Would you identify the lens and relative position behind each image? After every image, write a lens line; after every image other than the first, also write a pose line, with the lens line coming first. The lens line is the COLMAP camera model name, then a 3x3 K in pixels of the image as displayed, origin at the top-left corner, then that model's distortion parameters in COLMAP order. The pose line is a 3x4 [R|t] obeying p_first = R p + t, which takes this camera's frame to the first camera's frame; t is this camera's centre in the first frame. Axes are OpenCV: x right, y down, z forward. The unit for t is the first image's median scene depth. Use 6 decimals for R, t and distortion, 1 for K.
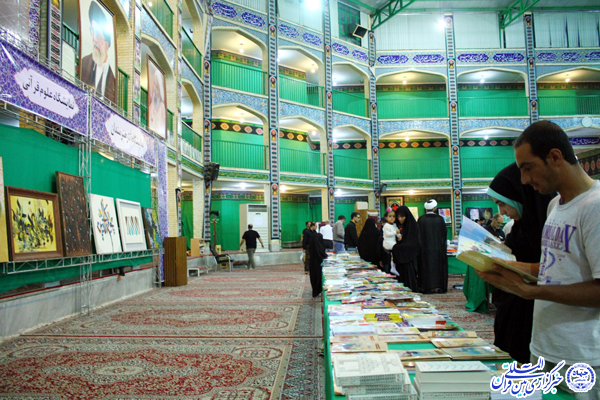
lens RADIAL K [[507.2, 0, 300.5], [0, 507.2, 199.1], [0, 0, 1]] dist [-0.004646, -0.000752]
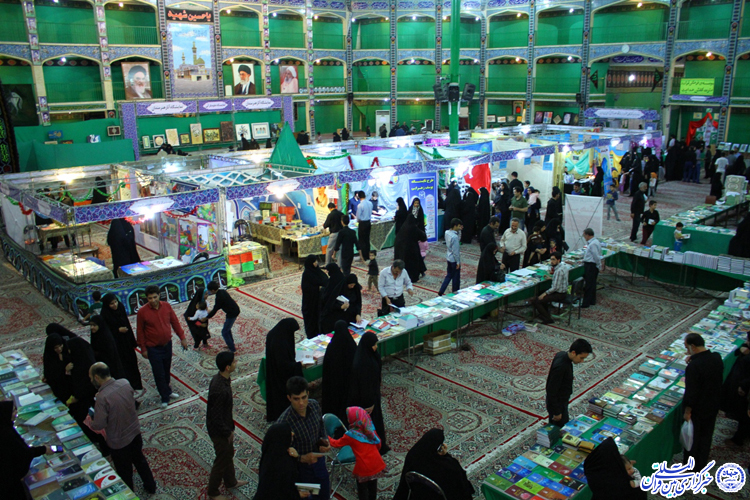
lens RADIAL K [[633.9, 0, 375.2], [0, 633.9, 250.6], [0, 0, 1]] dist [-0.004646, -0.000752]
pose [[0.706014, 0.215463, -0.674626, 3.866560], [0.030116, 0.942599, 0.332566, -0.691547], [0.707558, -0.255113, 0.658999, -1.715620]]
